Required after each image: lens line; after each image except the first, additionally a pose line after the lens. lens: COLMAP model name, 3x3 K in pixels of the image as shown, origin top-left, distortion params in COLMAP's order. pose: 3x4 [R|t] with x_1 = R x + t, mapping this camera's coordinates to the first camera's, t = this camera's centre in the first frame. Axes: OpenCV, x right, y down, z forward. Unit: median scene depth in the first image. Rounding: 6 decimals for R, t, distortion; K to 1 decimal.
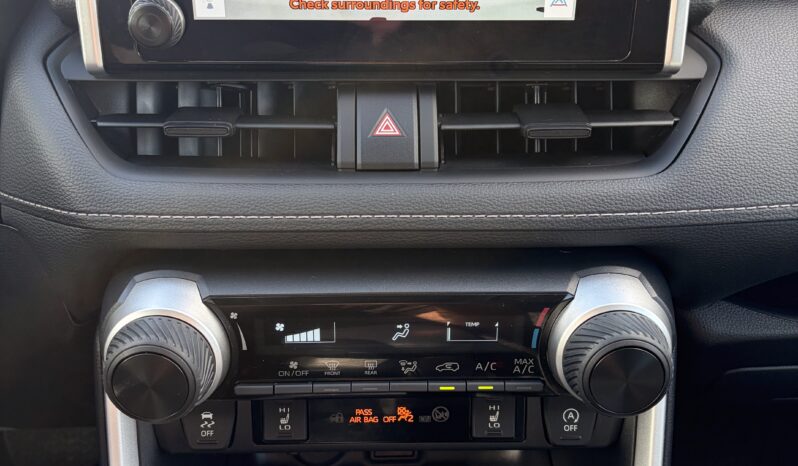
lens RADIAL K [[807.4, 0, 399.0], [0, 807.4, 233.0], [0, 0, 1]] dist [0.187214, -0.738084]
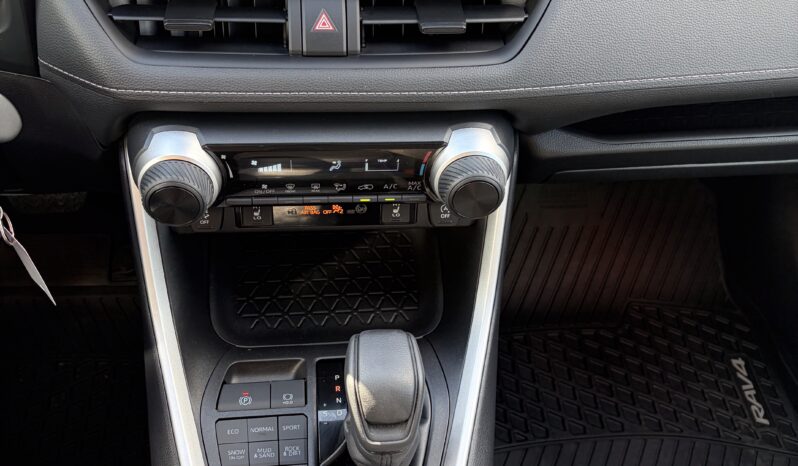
lens RADIAL K [[807.4, 0, 399.0], [0, 807.4, 233.0], [0, 0, 1]] dist [0.187214, -0.738084]
pose [[0.995702, -0.010774, 0.091981, -0.019256], [-0.022967, 0.933454, 0.357962, -0.305280], [-0.089717, -0.358536, 0.929195, -0.466285]]
